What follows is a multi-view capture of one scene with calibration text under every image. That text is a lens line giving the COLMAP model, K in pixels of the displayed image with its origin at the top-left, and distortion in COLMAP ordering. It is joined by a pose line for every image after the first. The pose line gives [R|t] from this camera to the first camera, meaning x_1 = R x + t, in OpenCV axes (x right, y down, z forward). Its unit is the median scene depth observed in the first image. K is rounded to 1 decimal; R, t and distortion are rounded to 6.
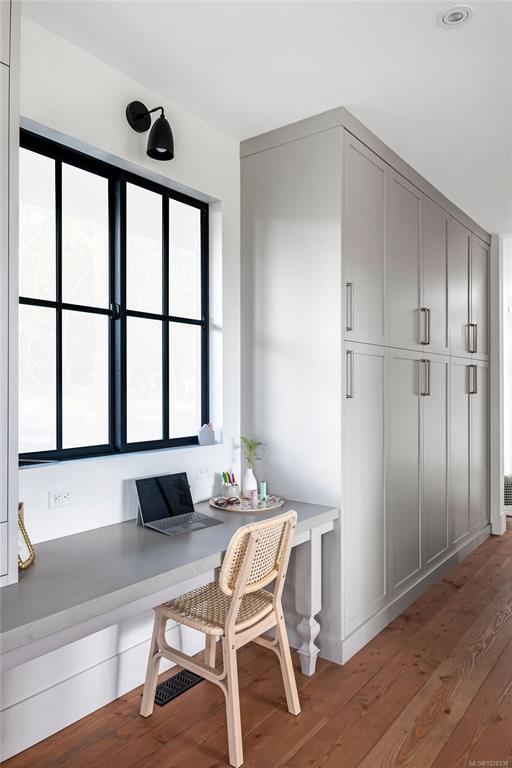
lens RADIAL K [[530.2, 0, 253.2], [0, 530.2, 387.5], [0, 0, 1]] dist [0.009702, -0.002838]
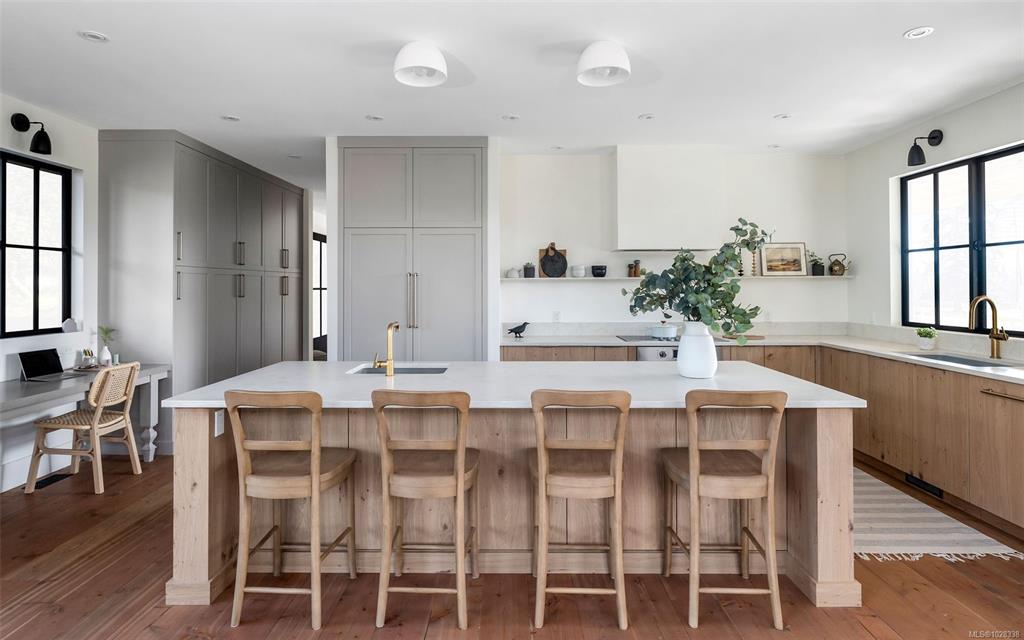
lens RADIAL K [[545.2, 0, 513.8], [0, 545.2, 279.0], [0, 0, 1]] dist [-0.003031, -0.000834]
pose [[0.791161, 0.005260, 0.611586, -0.038664], [0.003564, 0.999906, -0.013211, -0.019357], [-0.611598, 0.012631, 0.791068, -1.065309]]
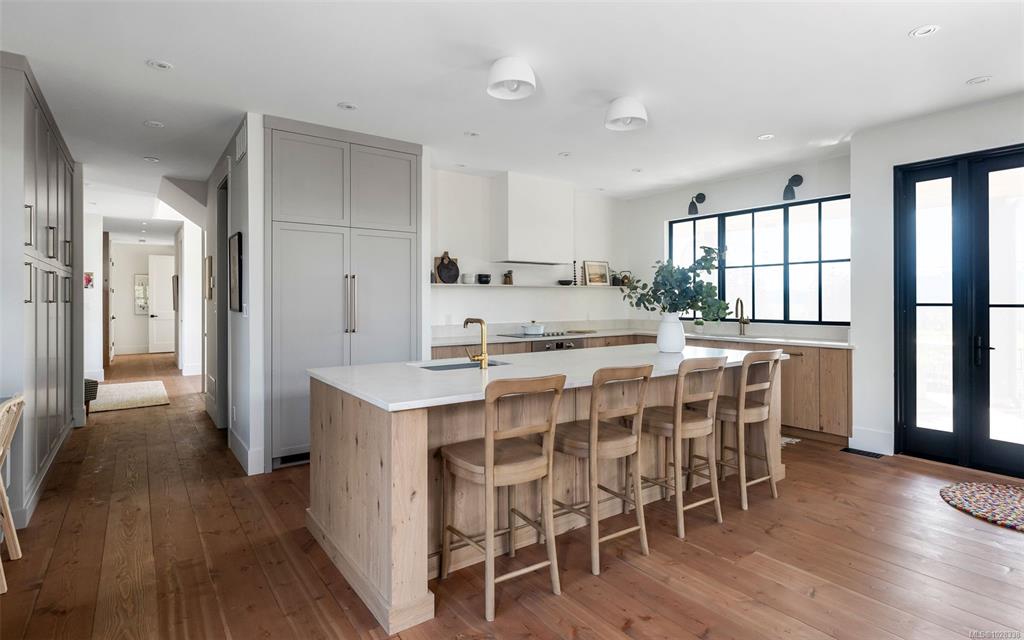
lens RADIAL K [[516.7, 0, 511.6], [0, 516.7, 295.3], [0, 0, 1]] dist [-0.006046, 0.001149]
pose [[0.280301, 0.009260, 0.959867, -0.629563], [0.003939, 0.999934, -0.010797, 0.020310], [-0.959904, 0.006808, 0.280246, -0.360078]]
